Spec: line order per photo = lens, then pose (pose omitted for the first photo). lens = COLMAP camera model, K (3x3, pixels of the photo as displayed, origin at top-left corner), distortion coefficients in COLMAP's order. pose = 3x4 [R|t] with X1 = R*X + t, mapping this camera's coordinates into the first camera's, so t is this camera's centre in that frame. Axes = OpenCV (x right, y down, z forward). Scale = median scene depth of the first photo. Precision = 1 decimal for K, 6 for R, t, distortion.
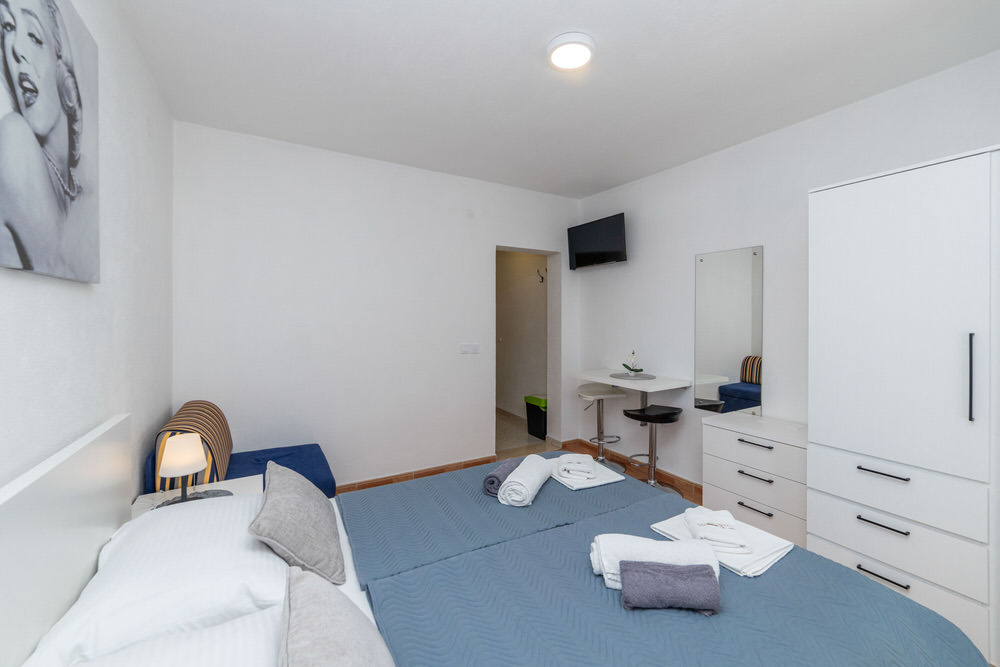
lens RADIAL K [[401.1, 0, 483.4], [0, 401.1, 317.0], [0, 0, 1]] dist [-0.009614, 0.001361]
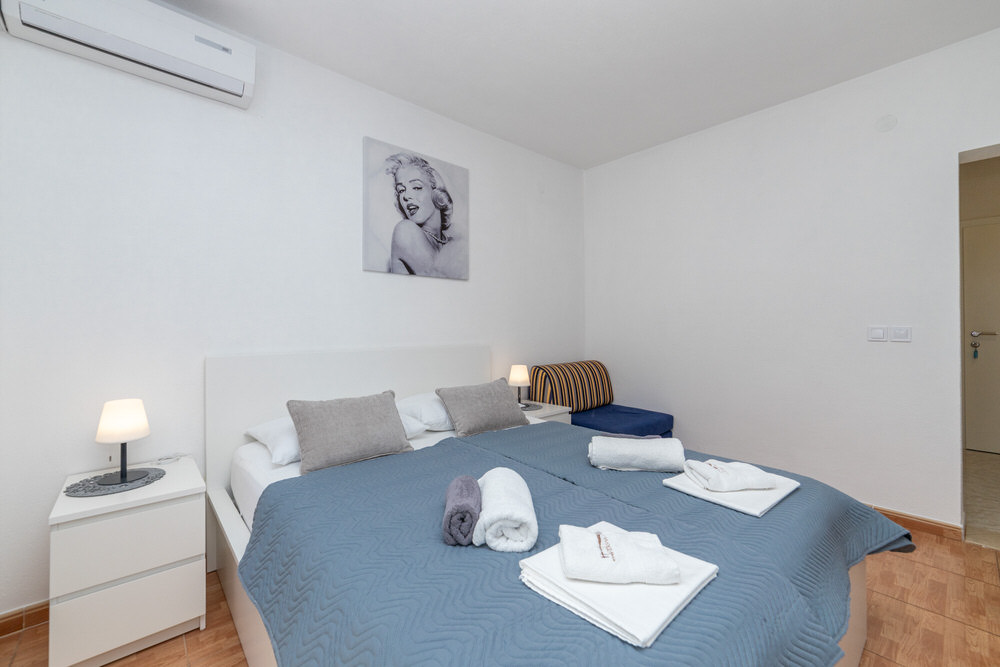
lens RADIAL K [[408.0, 0, 504.5], [0, 408.0, 322.9], [0, 0, 1]] dist [-0.006233, 0.001071]
pose [[0.220747, -0.009377, -0.975286, 1.457812], [0.004388, 0.999953, -0.008621, 0.203454], [0.975321, -0.002376, 0.220777, 0.837244]]
